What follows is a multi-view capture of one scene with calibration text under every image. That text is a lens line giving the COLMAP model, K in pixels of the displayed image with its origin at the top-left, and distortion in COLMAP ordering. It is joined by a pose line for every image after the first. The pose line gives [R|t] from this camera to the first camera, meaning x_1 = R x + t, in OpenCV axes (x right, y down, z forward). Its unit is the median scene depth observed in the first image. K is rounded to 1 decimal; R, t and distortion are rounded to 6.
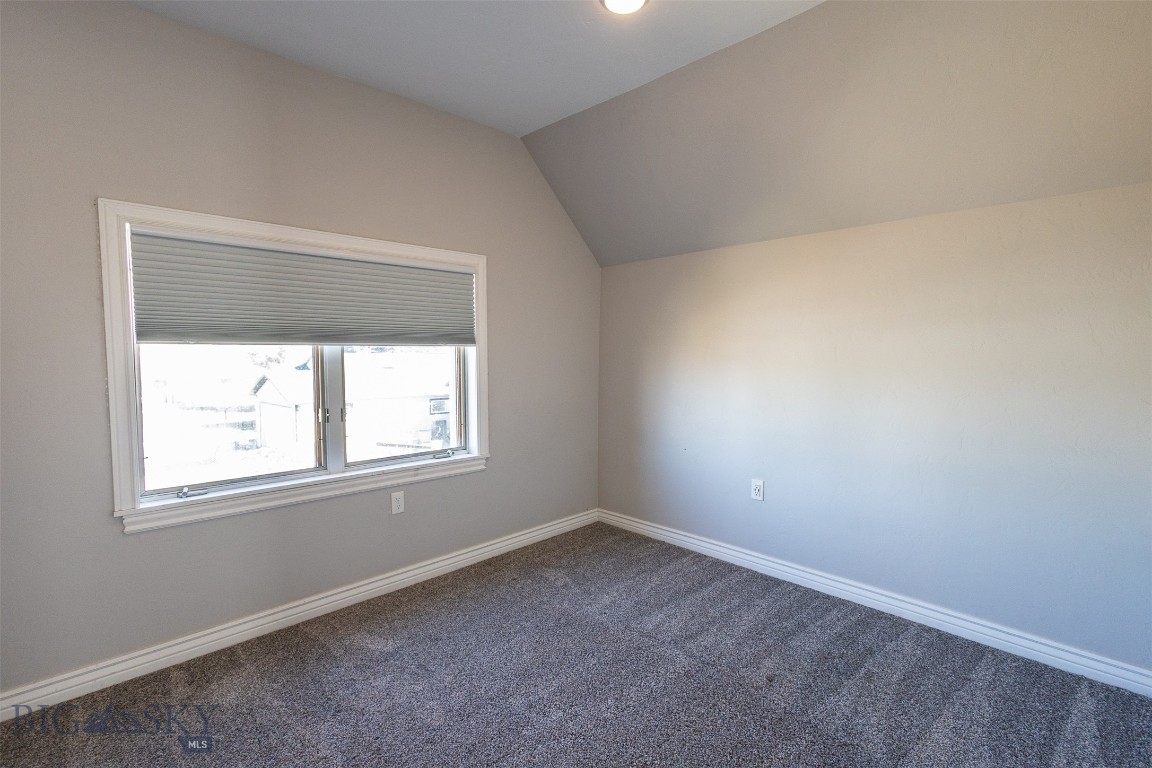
lens RADIAL K [[523.6, 0, 576.4], [0, 523.6, 387.2], [0, 0, 1]] dist [0.006708, -0.001336]
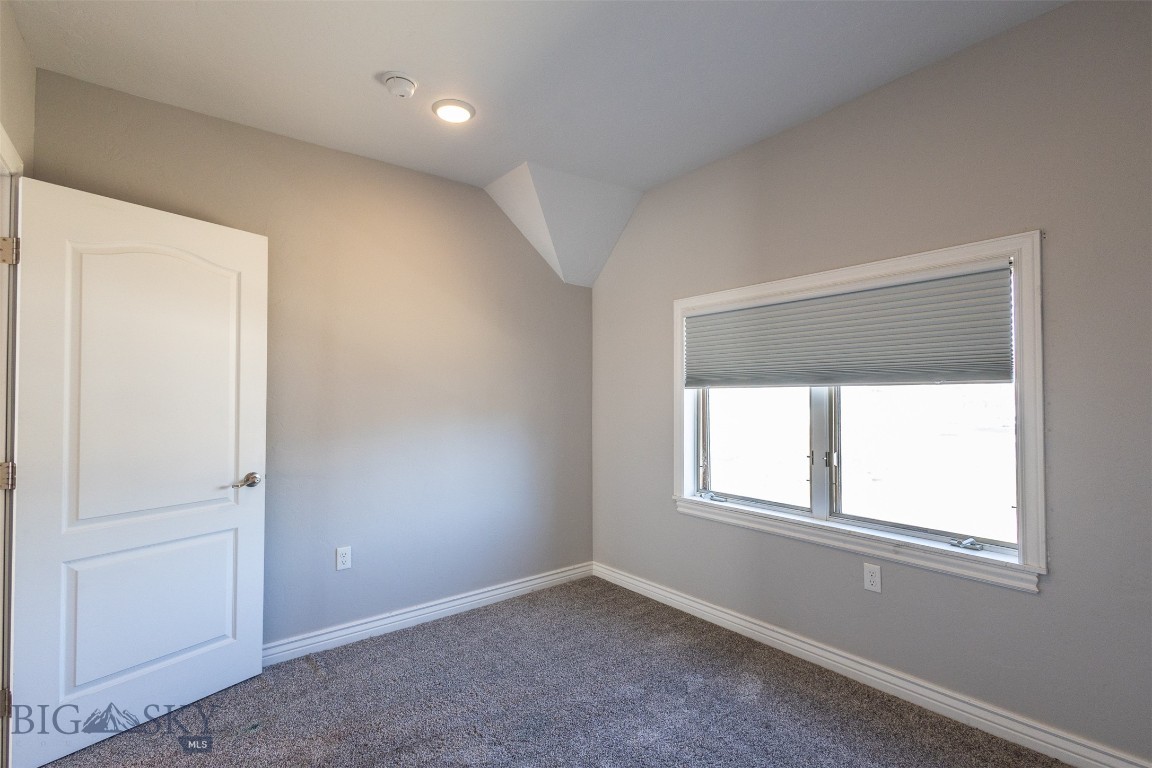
lens RADIAL K [[531.4, 0, 577.1], [0, 531.4, 385.6], [0, 0, 1]] dist [0.013689, -0.004882]
pose [[-0.096371, -0.006151, -0.995326, 0.543595], [-0.046861, 0.998900, -0.001635, -0.056663], [0.994242, 0.046485, -0.096554, 0.623081]]
